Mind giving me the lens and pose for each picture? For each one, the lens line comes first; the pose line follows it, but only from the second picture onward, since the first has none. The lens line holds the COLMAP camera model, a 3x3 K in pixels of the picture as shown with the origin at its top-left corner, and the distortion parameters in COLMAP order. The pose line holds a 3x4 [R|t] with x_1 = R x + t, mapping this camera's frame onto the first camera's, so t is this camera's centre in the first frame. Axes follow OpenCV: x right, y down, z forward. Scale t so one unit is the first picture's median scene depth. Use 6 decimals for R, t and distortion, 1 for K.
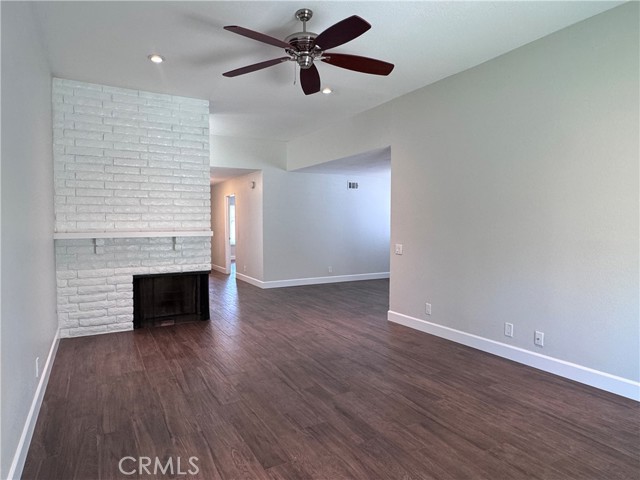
lens RADIAL K [[405.2, 0, 320.5], [0, 405.2, 238.9], [0, 0, 1]] dist [0.000754, -0.001228]
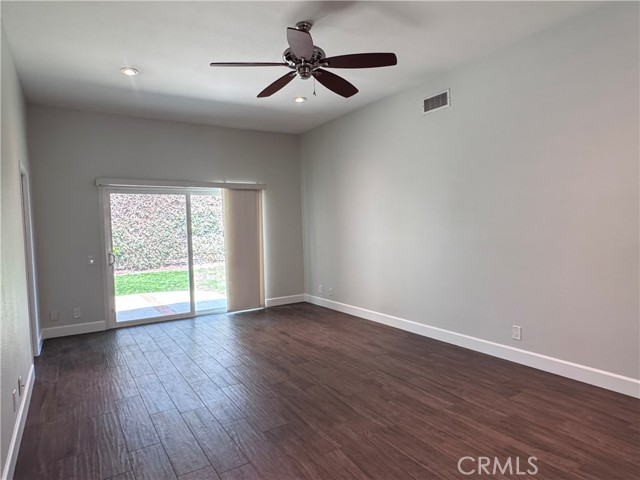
lens RADIAL K [[405.2, 0, 321.5], [0, 405.2, 240.3], [0, 0, 1]] dist [0.000754, -0.001228]
pose [[-0.998209, 0.033836, -0.049328, -0.015918], [0.029711, 0.996181, 0.082101, -0.092013], [0.051918, 0.080488, -0.995403, 1.967354]]
